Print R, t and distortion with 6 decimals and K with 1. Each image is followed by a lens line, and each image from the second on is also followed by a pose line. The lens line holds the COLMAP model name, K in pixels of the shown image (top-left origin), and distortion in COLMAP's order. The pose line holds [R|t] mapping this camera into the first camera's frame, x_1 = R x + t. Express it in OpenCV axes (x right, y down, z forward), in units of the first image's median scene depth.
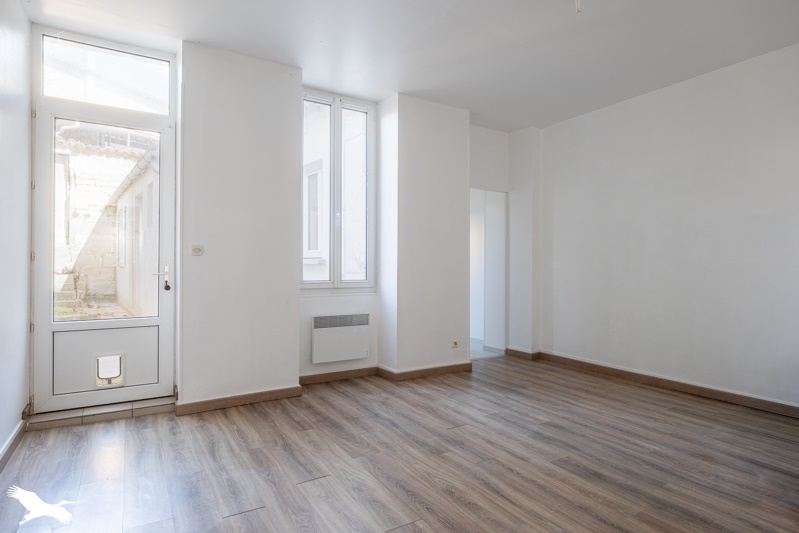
lens RADIAL K [[462.3, 0, 399.0], [0, 462.3, 261.4], [0, 0, 1]] dist [0.001531, 0.000910]
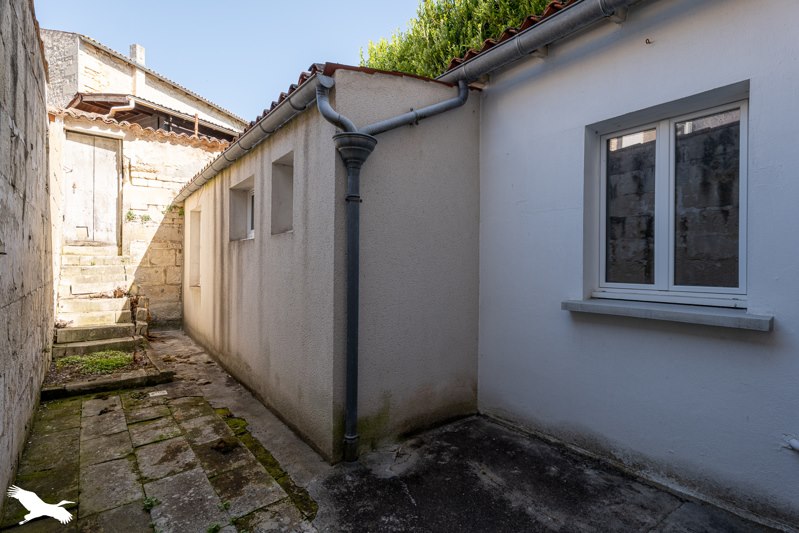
lens RADIAL K [[371.4, 0, 400.6], [0, 371.4, 266.5], [0, 0, 1]] dist [-0.002825, -0.000475]
pose [[0.998898, 0.007760, 0.046296, -0.275861], [-0.008016, 0.999954, 0.005342, -0.024910], [-0.046252, -0.005707, 0.998913, 0.359322]]
